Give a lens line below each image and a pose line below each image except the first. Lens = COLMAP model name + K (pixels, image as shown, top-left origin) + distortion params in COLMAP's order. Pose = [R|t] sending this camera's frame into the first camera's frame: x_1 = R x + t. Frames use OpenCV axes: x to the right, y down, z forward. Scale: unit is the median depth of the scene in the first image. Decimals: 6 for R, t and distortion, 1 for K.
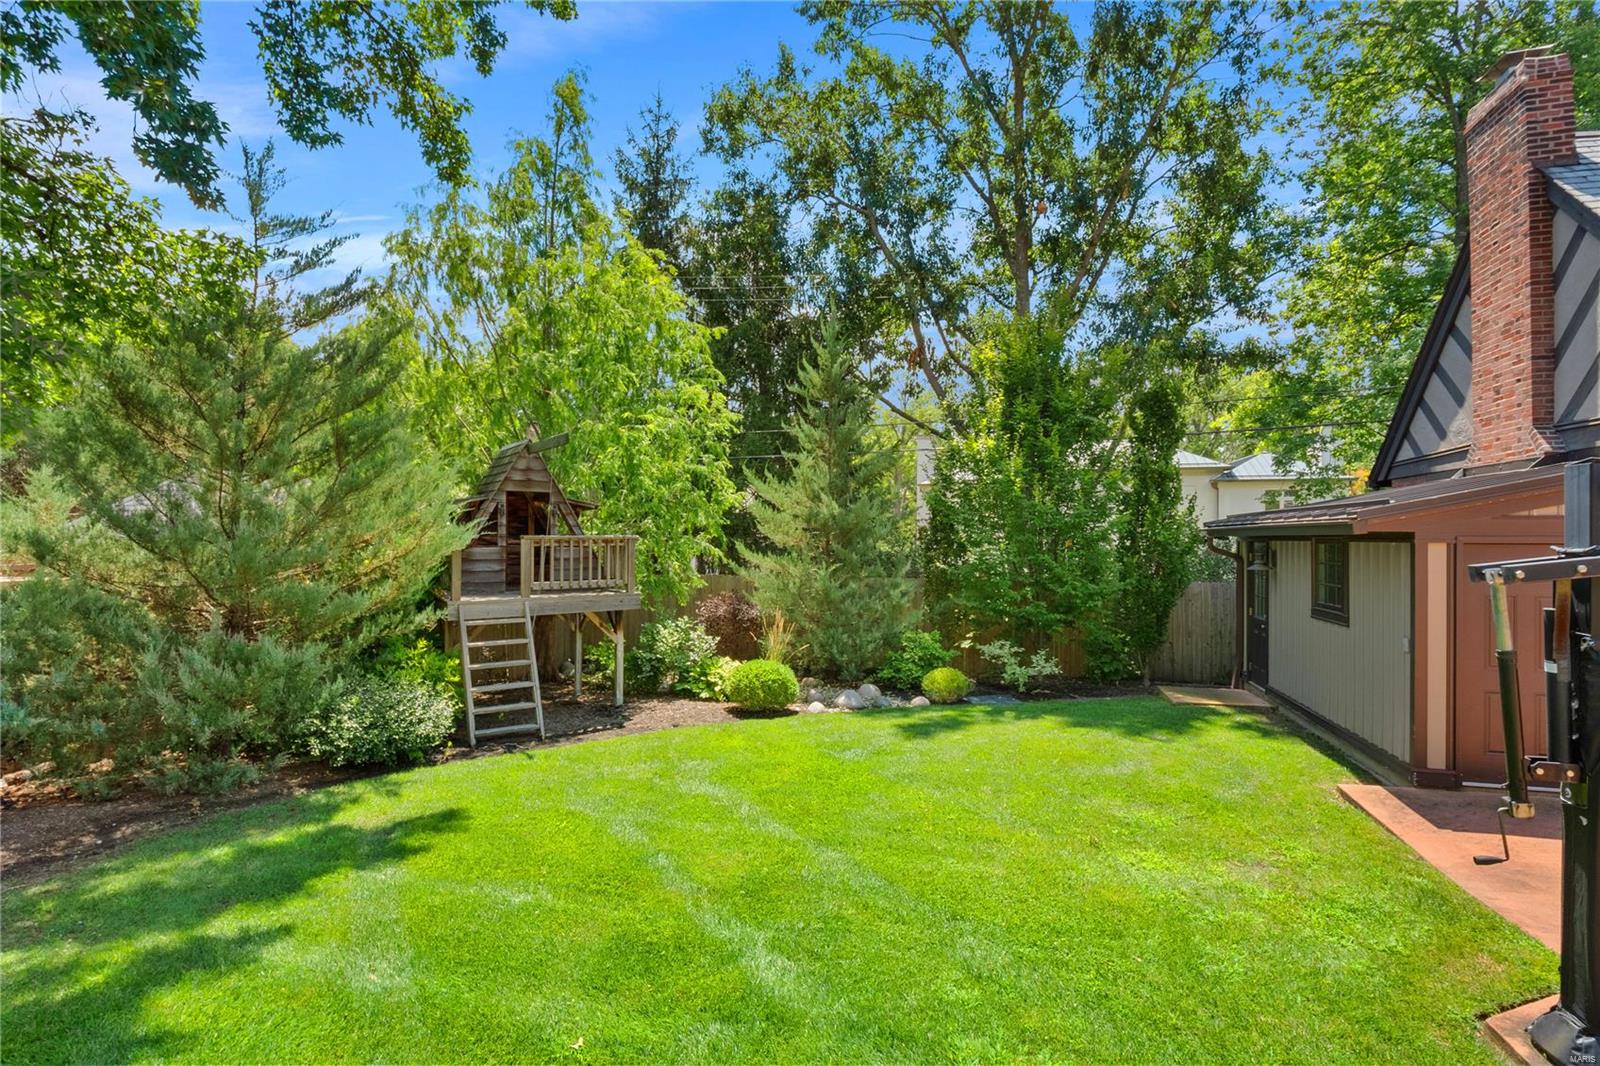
lens RADIAL K [[774.9, 0, 800.0], [0, 774.9, 533.0], [0, 0, 1]] dist [-0.010476, 0.001239]
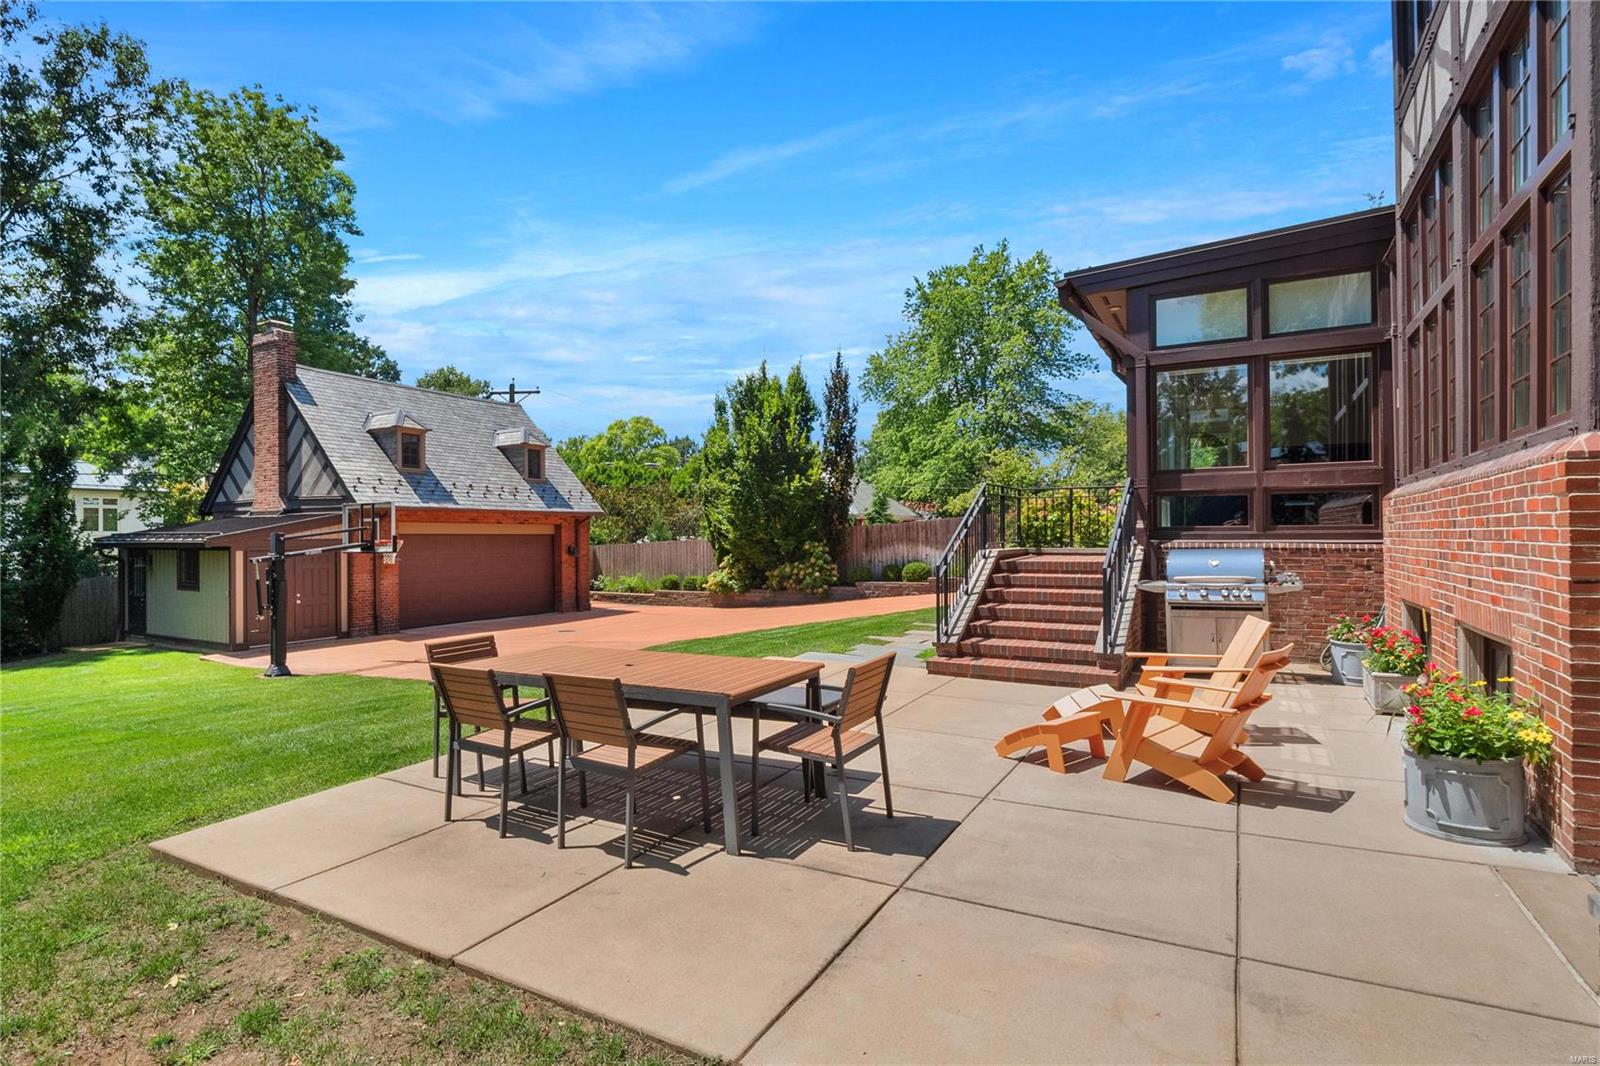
lens RADIAL K [[774.9, 0, 800.0], [0, 774.9, 533.0], [0, 0, 1]] dist [-0.010476, 0.001239]
pose [[0.243050, -0.004648, 0.970003, -0.704499], [0.002993, 0.999987, 0.004042, -0.030570], [-0.970009, 0.001921, 0.243061, -0.836553]]
